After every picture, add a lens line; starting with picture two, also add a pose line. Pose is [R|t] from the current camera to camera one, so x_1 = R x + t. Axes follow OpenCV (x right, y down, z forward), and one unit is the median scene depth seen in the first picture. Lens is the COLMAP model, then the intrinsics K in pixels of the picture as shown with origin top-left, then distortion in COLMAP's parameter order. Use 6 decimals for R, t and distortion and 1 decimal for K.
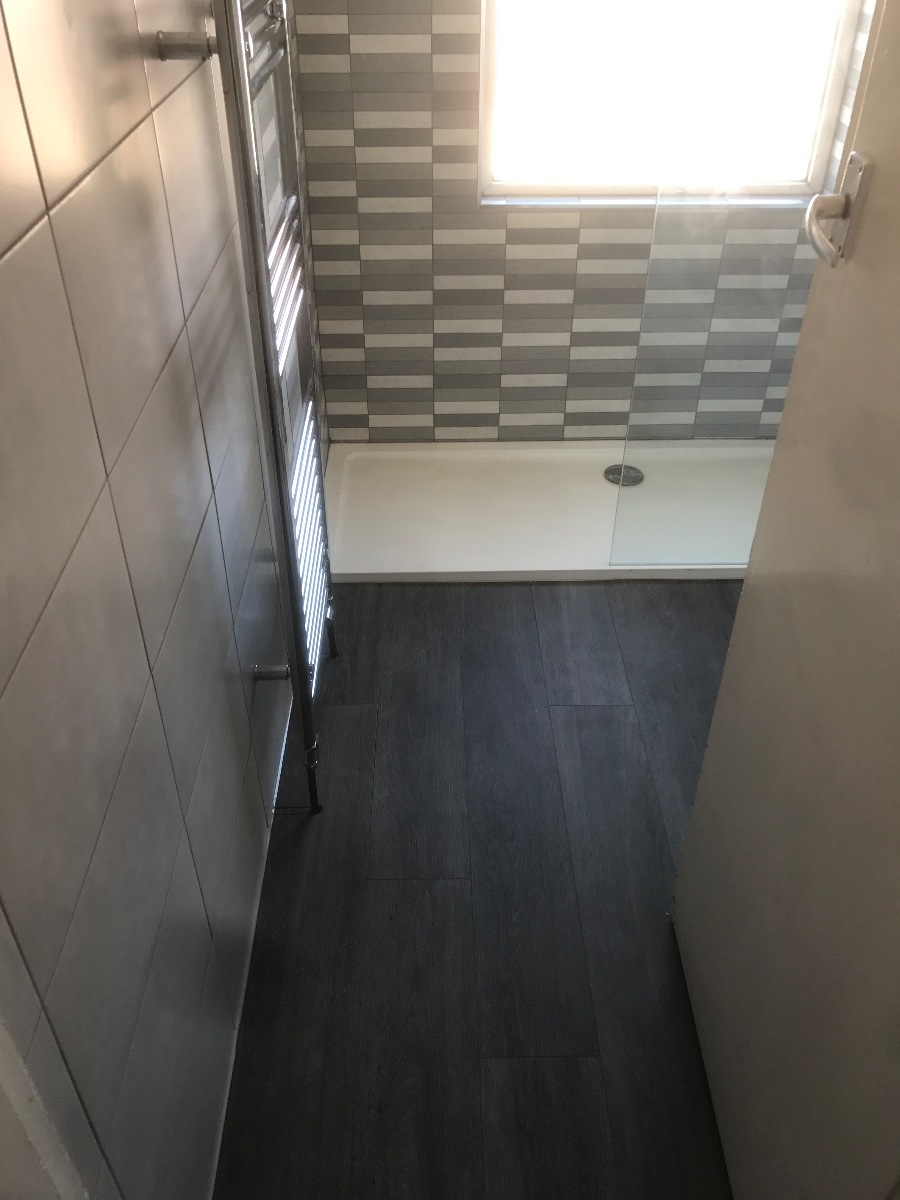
lens RADIAL K [[973.6, 0, 455.1], [0, 973.6, 596.3], [0, 0, 1]] dist [0.026791, -0.043243]
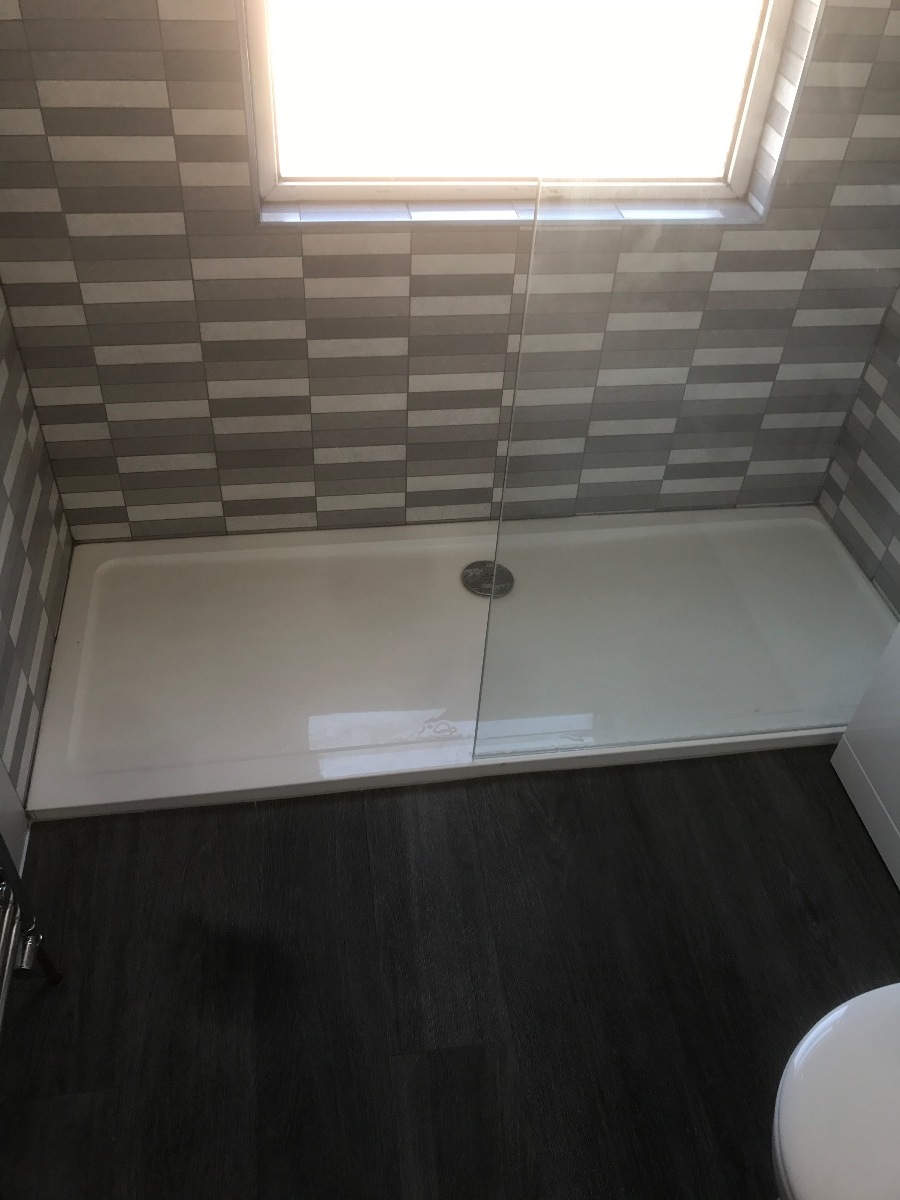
lens RADIAL K [[973.6, 0, 457.2], [0, 973.6, 593.9], [0, 0, 1]] dist [0.026791, -0.043243]
pose [[0.989847, -0.052118, 0.132233, 0.054727], [0.037383, 0.993054, 0.111564, -0.208691], [-0.137129, -0.105488, 0.984920, 0.288078]]
